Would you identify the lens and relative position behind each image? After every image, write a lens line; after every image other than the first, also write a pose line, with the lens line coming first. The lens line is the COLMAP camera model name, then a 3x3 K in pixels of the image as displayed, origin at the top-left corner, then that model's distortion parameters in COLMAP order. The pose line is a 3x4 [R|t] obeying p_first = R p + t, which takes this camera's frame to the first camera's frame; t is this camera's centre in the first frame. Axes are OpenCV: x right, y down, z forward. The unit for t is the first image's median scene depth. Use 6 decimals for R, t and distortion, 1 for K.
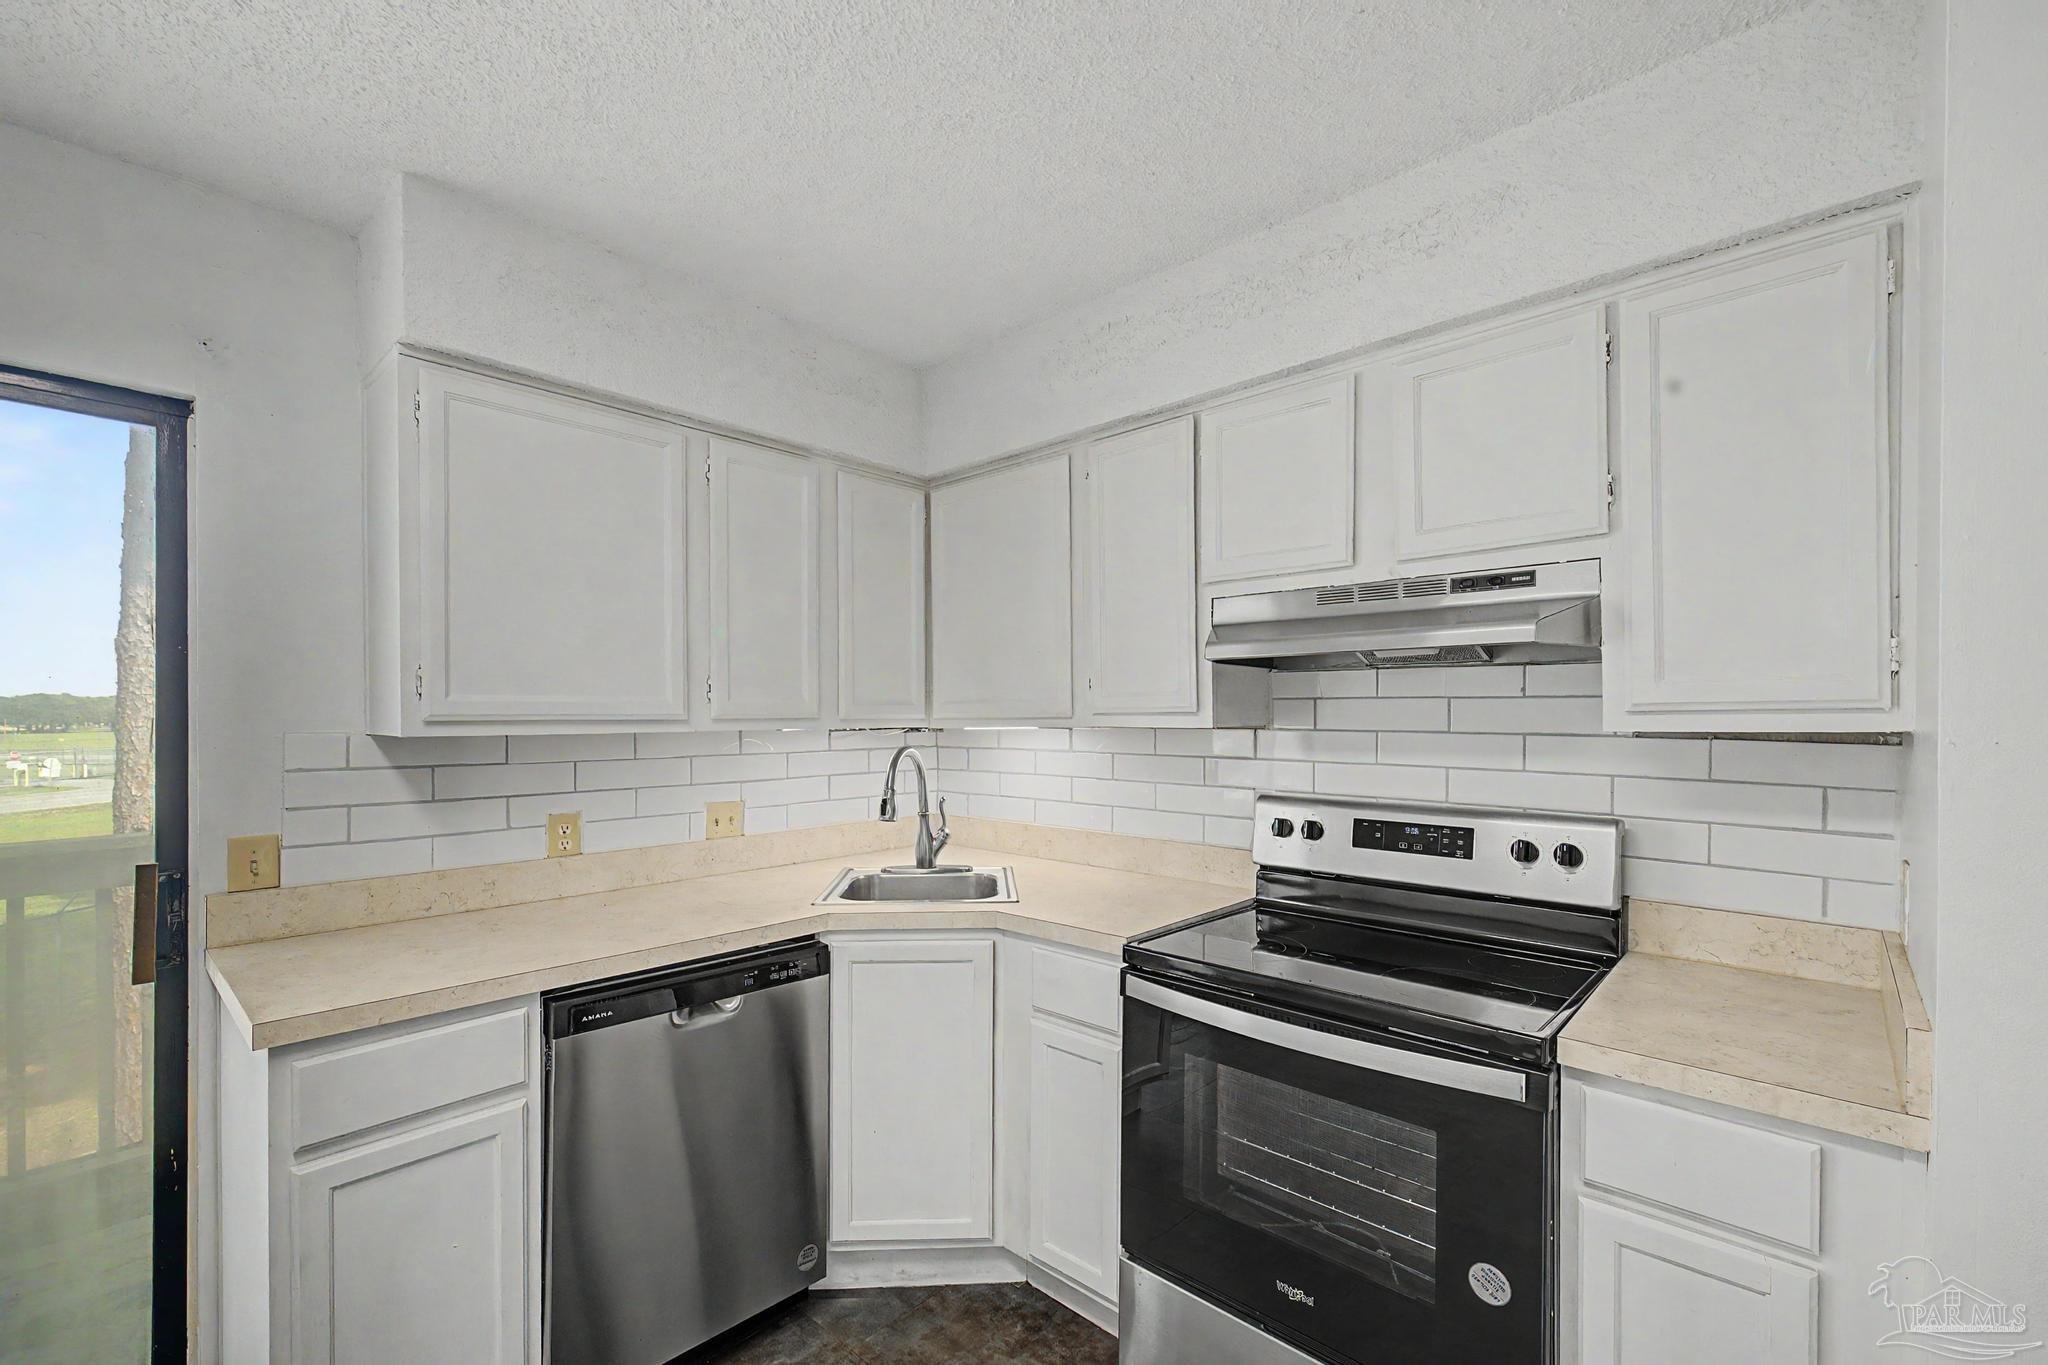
lens RADIAL K [[874.0, 0, 1014.3], [0, 874.0, 709.5], [0, 0, 1]] dist [0.012209, 0.000037]
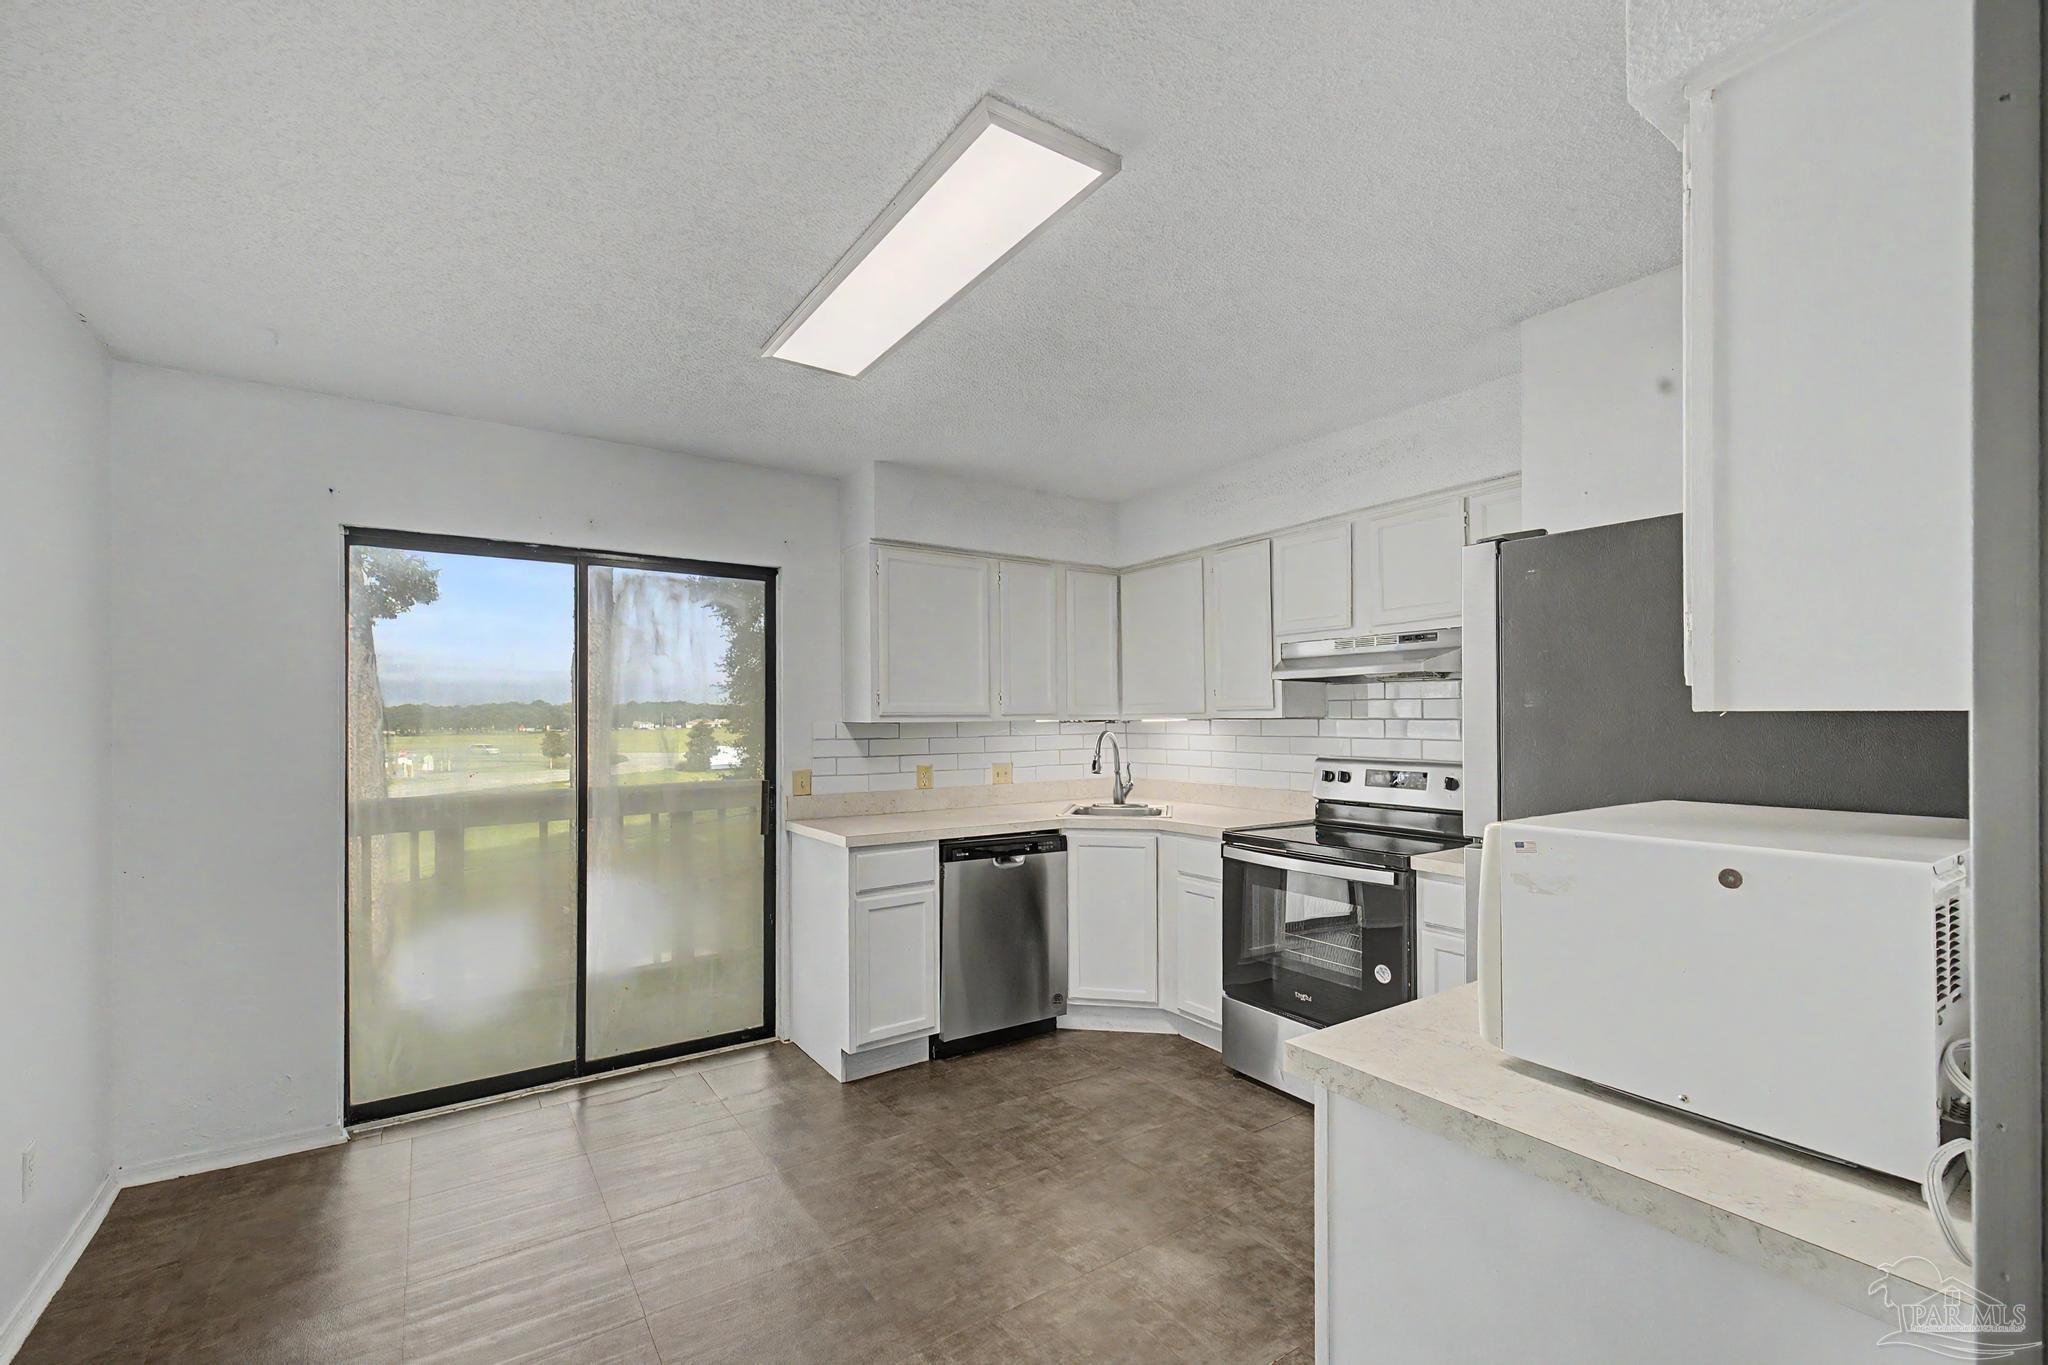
lens RADIAL K [[874.0, 0, 1014.3], [0, 874.0, 709.5], [0, 0, 1]] dist [0.012209, 0.000037]
pose [[0.975120, -0.007078, -0.221564, 0.090312], [0.006161, 0.999969, -0.004829, 0.009986], [0.221591, 0.003344, 0.975134, -0.813007]]
